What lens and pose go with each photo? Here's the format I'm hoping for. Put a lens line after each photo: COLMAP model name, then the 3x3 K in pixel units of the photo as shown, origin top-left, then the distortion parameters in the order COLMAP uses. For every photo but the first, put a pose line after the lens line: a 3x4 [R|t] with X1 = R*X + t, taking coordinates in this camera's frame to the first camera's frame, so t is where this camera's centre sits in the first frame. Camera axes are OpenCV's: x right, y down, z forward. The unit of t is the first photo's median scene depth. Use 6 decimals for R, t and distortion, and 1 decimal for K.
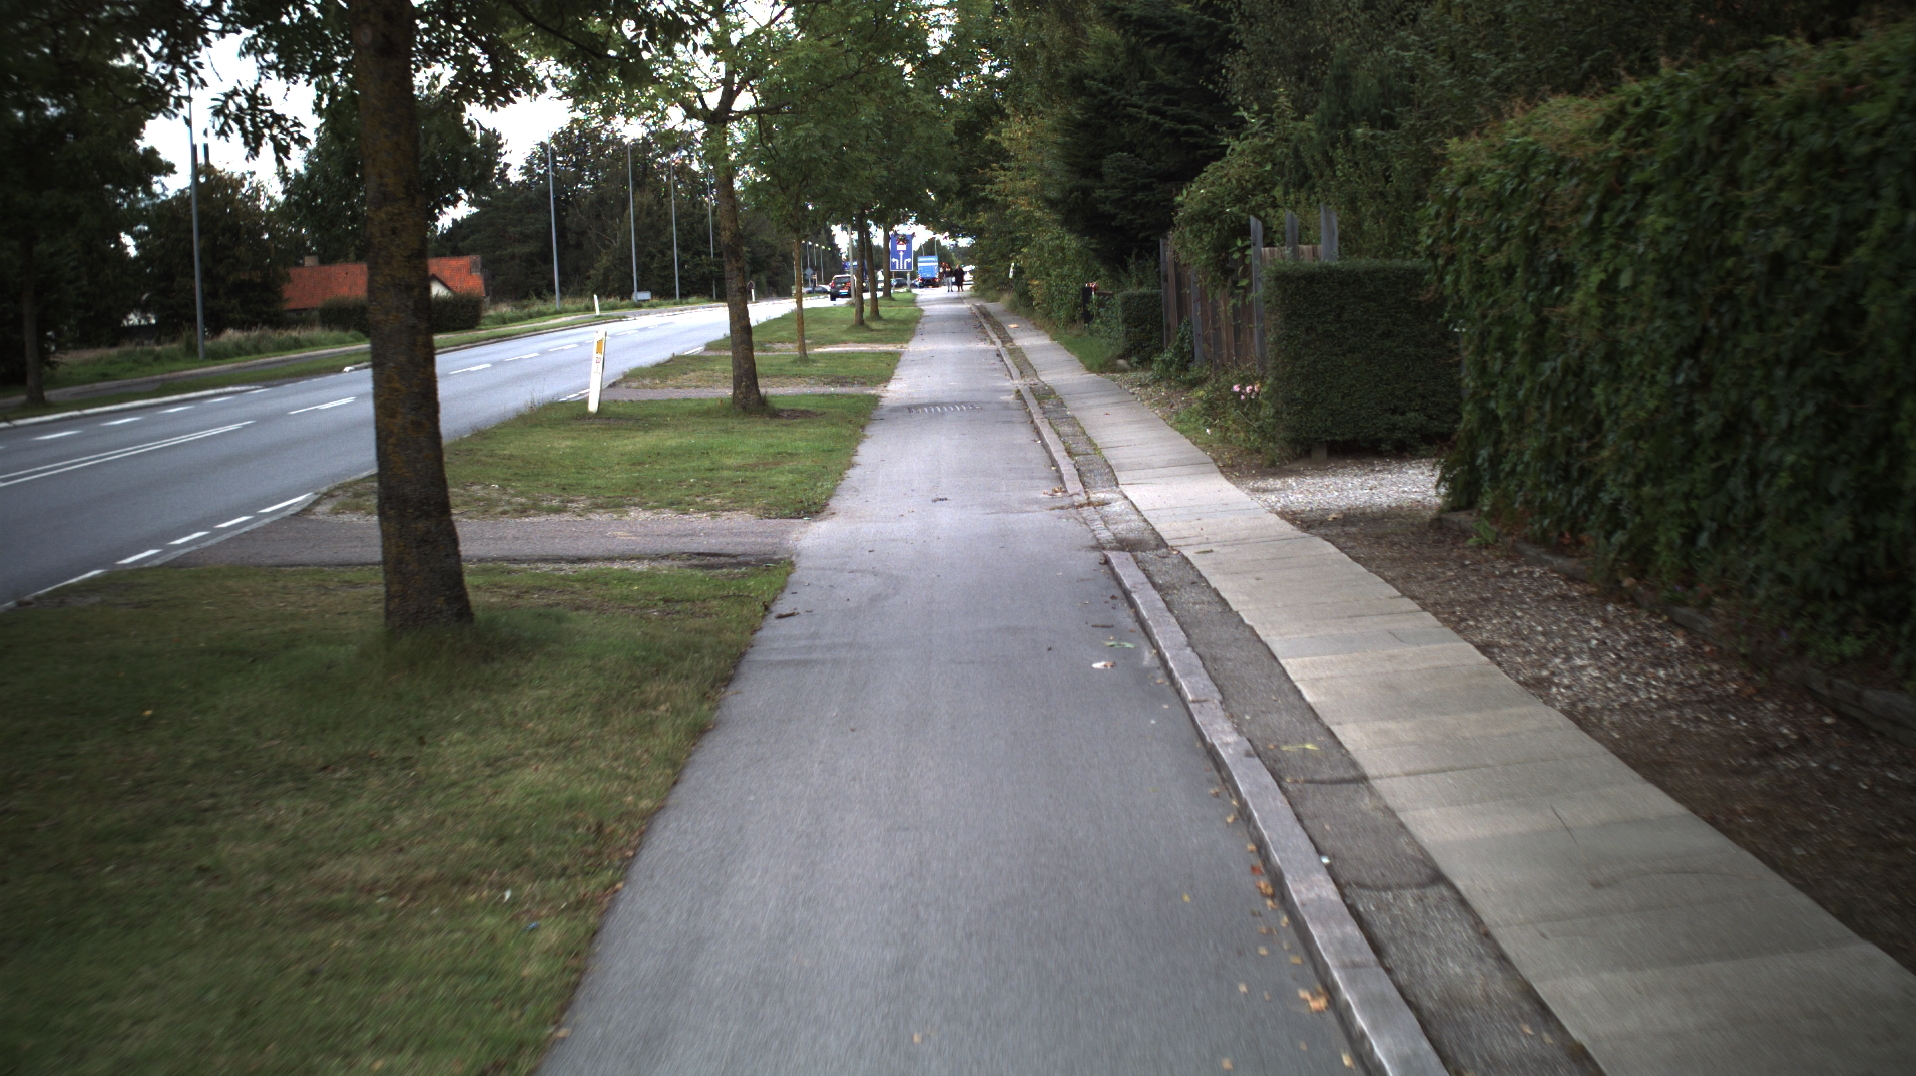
lens RADIAL K [[3267.8, 0, 964.9], [0, 3267.8, 530.6], [0, 0, 1]] dist [-0.324400, 0.000000]
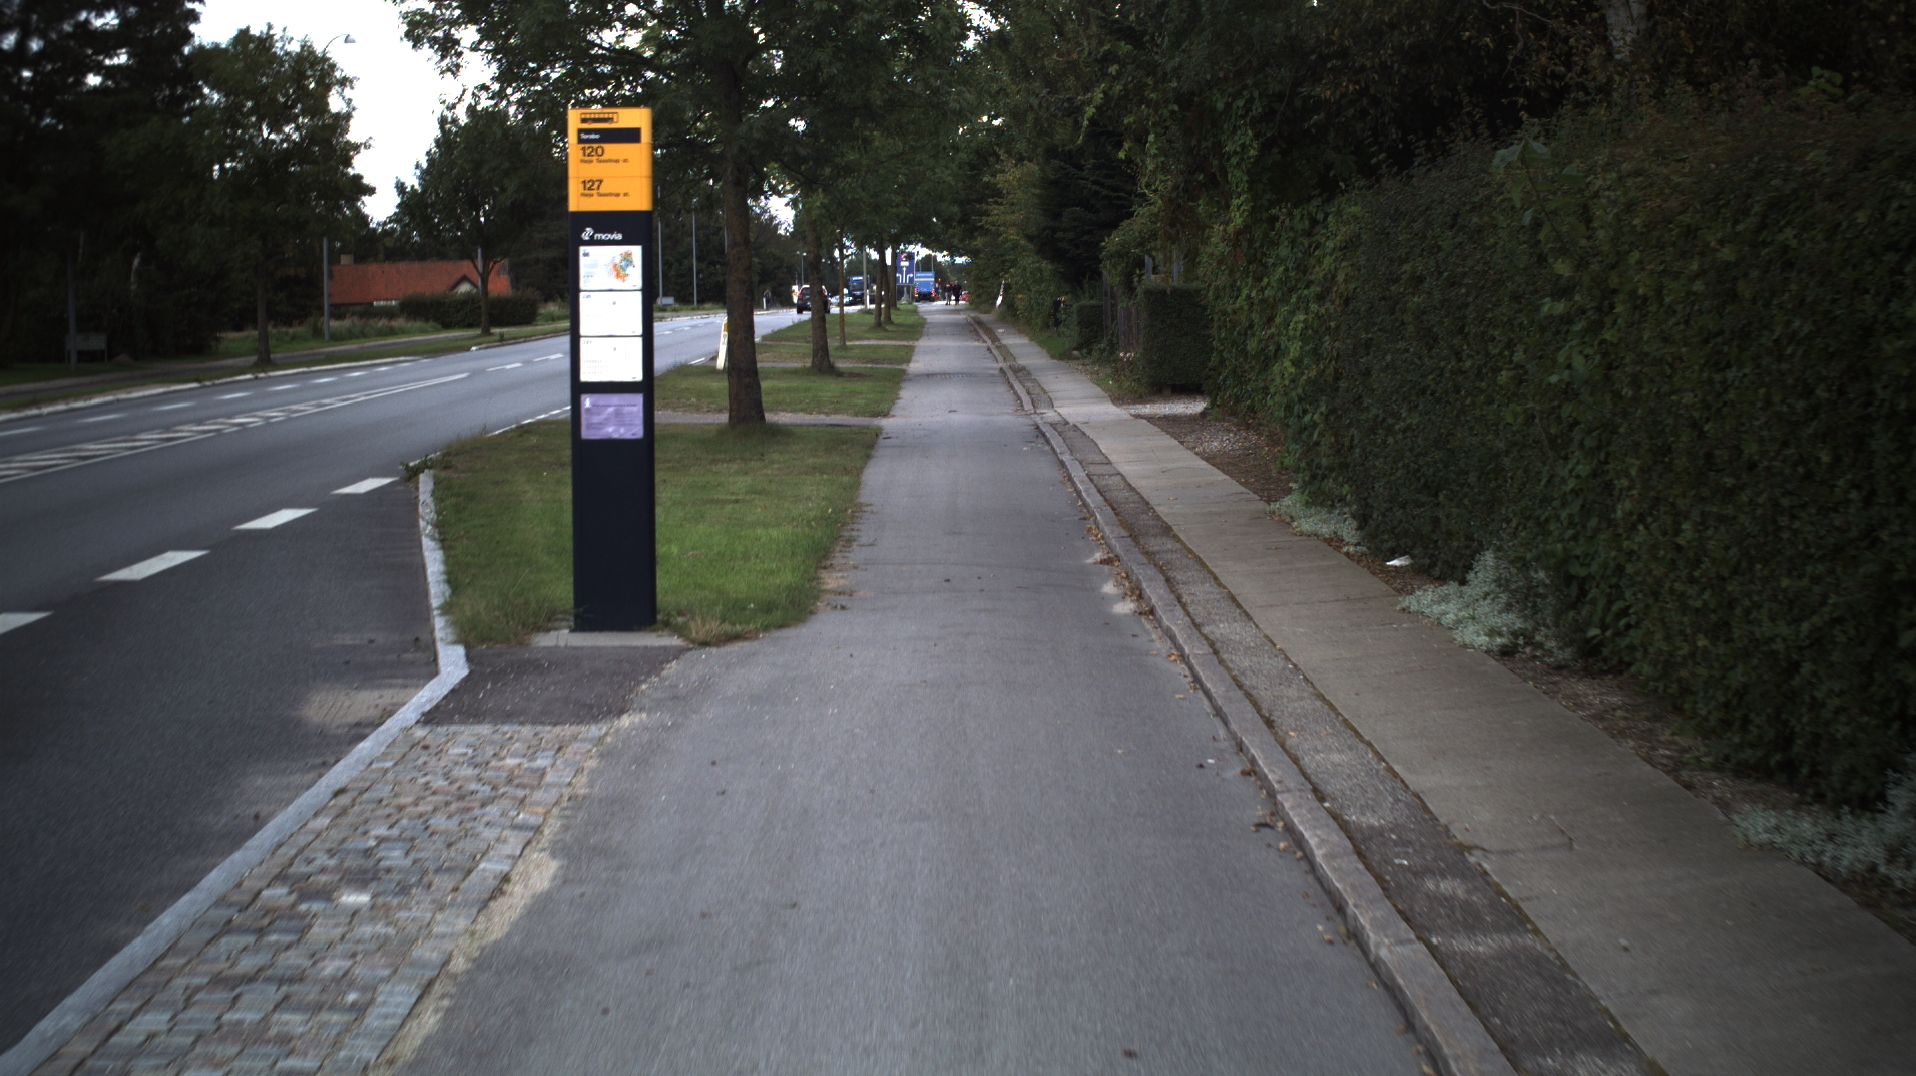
lens RADIAL K [[3267.8, 0, 955.9], [0, 3267.8, 550.9], [0, 0, 1]] dist [-0.324400, 0.000000]
pose [[0.999588, 0.028668, 0.001504, -0.004455], [-0.028670, 0.999588, 0.001258, 0.044974], [-0.001467, -0.001301, 0.999998, -0.547427]]
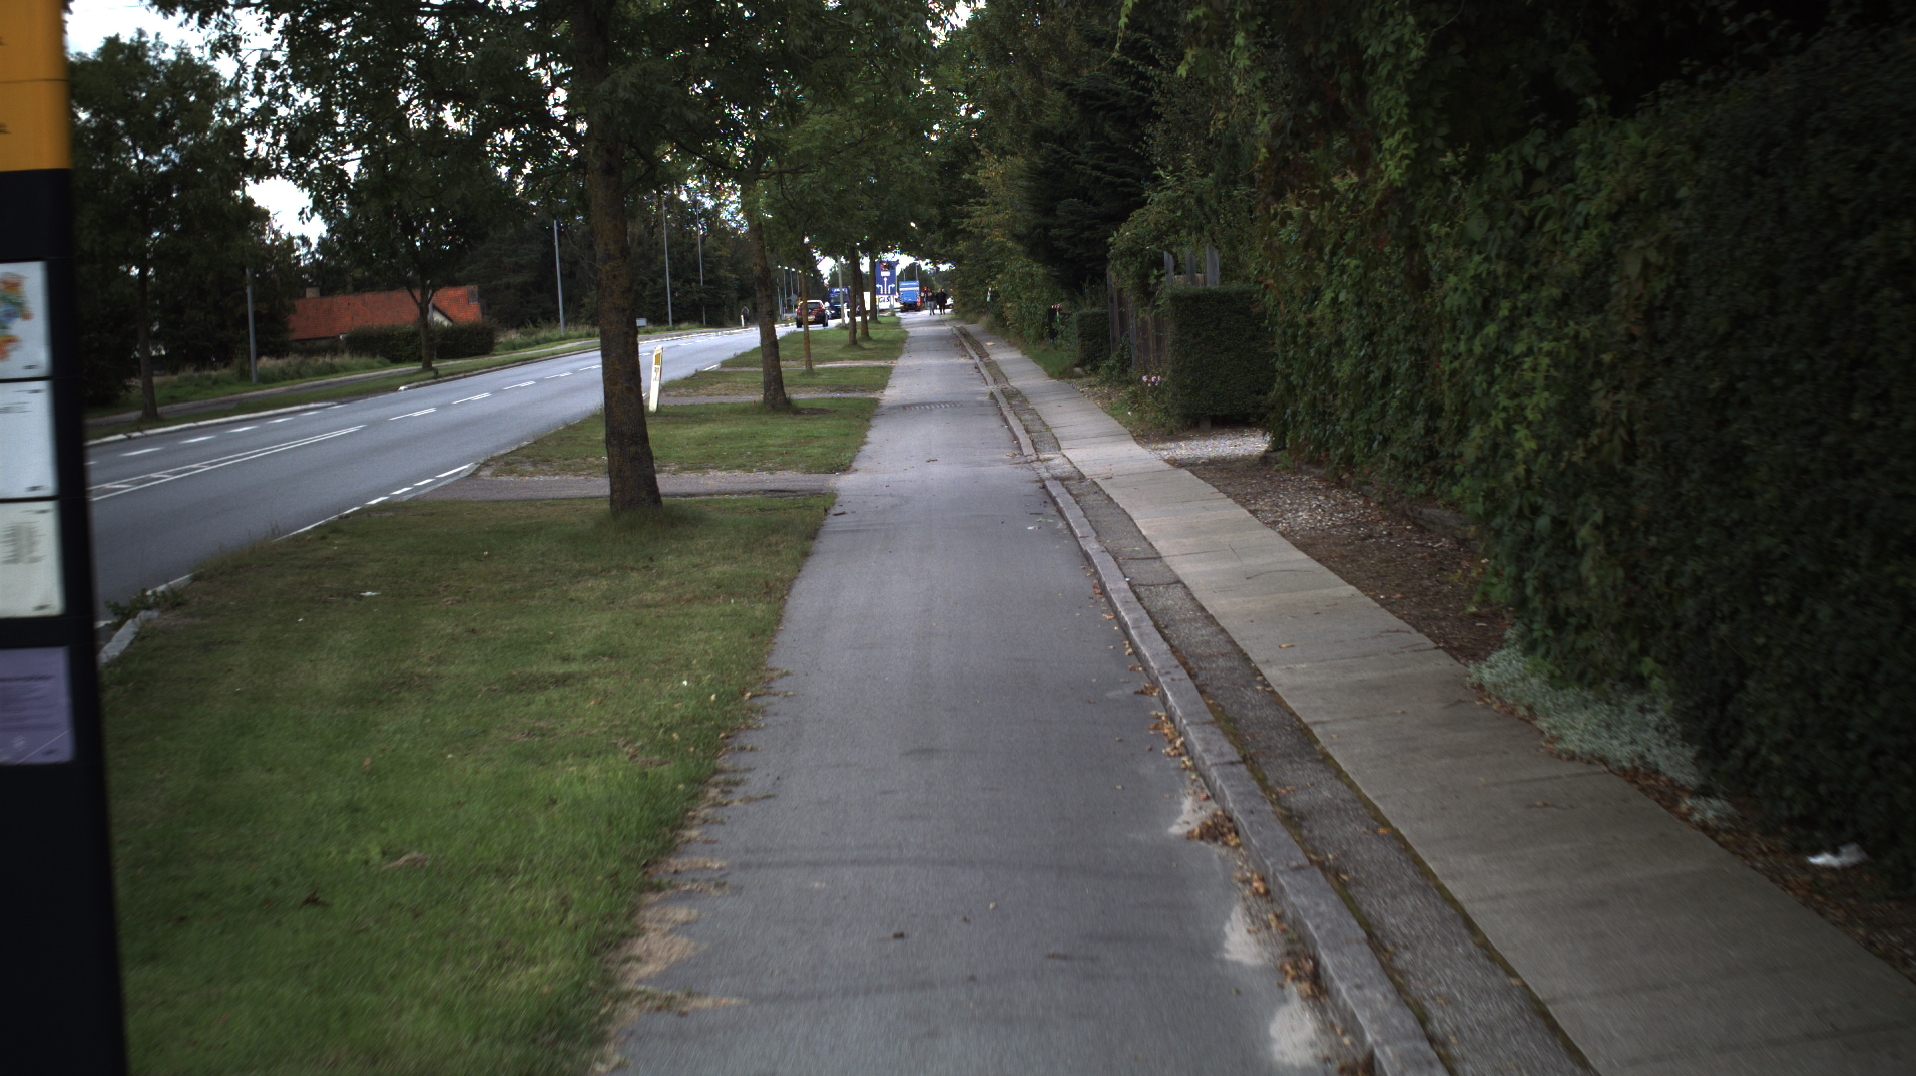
lens RADIAL K [[3267.8, 0, 957.0], [0, 3267.8, 533.3], [0, 0, 1]] dist [-0.324400, 0.000000]
pose [[0.999923, -0.012115, 0.002691, -0.000765], [0.012132, 0.999906, -0.006431, 0.021319], [-0.002612, 0.006463, 0.999976, -0.273790]]
